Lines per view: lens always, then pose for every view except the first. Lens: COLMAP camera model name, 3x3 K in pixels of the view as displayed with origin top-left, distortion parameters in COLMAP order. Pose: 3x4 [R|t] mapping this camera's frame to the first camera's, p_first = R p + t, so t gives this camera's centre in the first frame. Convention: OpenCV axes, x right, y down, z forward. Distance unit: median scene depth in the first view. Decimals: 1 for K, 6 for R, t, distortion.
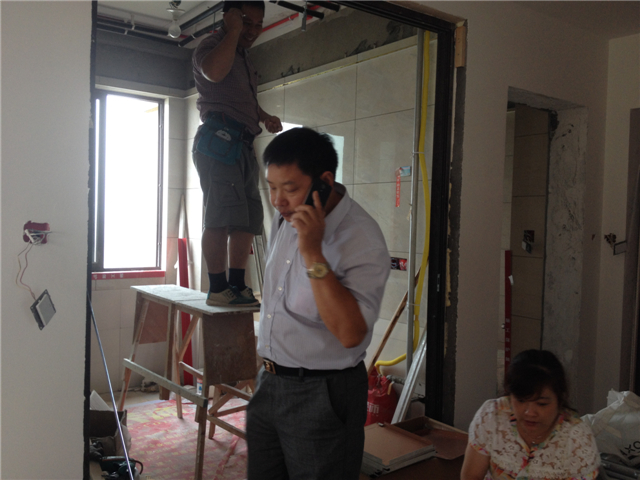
lens RADIAL K [[617.6, 0, 315.8], [0, 617.6, 240.3], [0, 0, 1]] dist [0.193346, -0.460666]
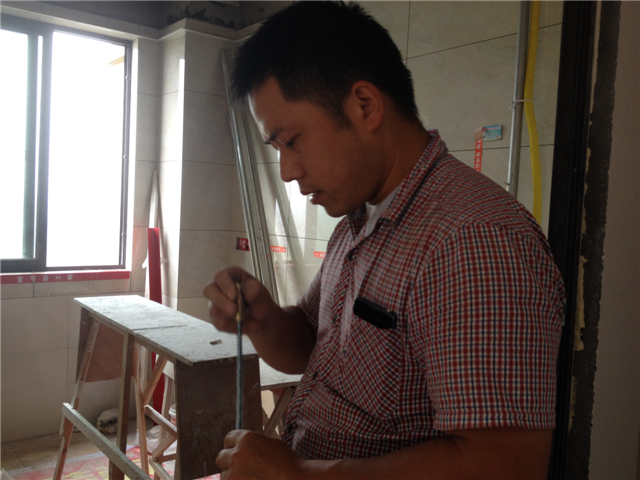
lens RADIAL K [[617.6, 0, 315.8], [0, 617.6, 240.3], [0, 0, 1]] dist [0.193346, -0.460666]
pose [[0.999587, 0.014141, 0.025035, -0.055541], [-0.014697, 0.999647, 0.022132, -0.010684], [-0.024714, -0.022491, 0.999442, 0.350920]]
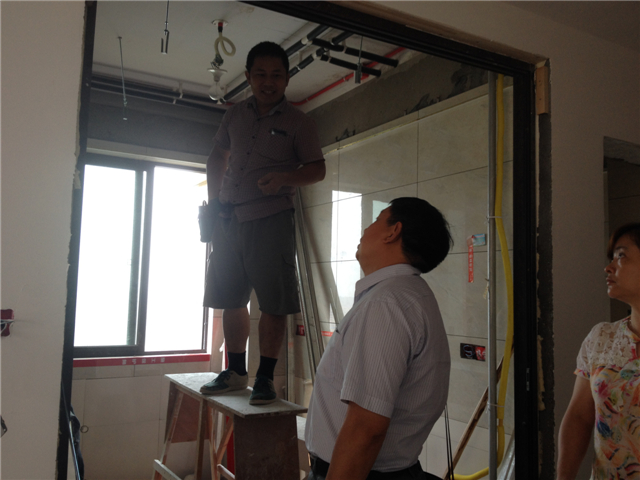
lens RADIAL K [[617.6, 0, 315.8], [0, 617.6, 240.3], [0, 0, 1]] dist [0.193346, -0.460666]
pose [[0.993757, -0.014031, -0.110679, 0.019115], [0.000771, 0.992900, -0.118946, -0.010615], [0.111562, 0.118118, 0.986713, 0.148020]]
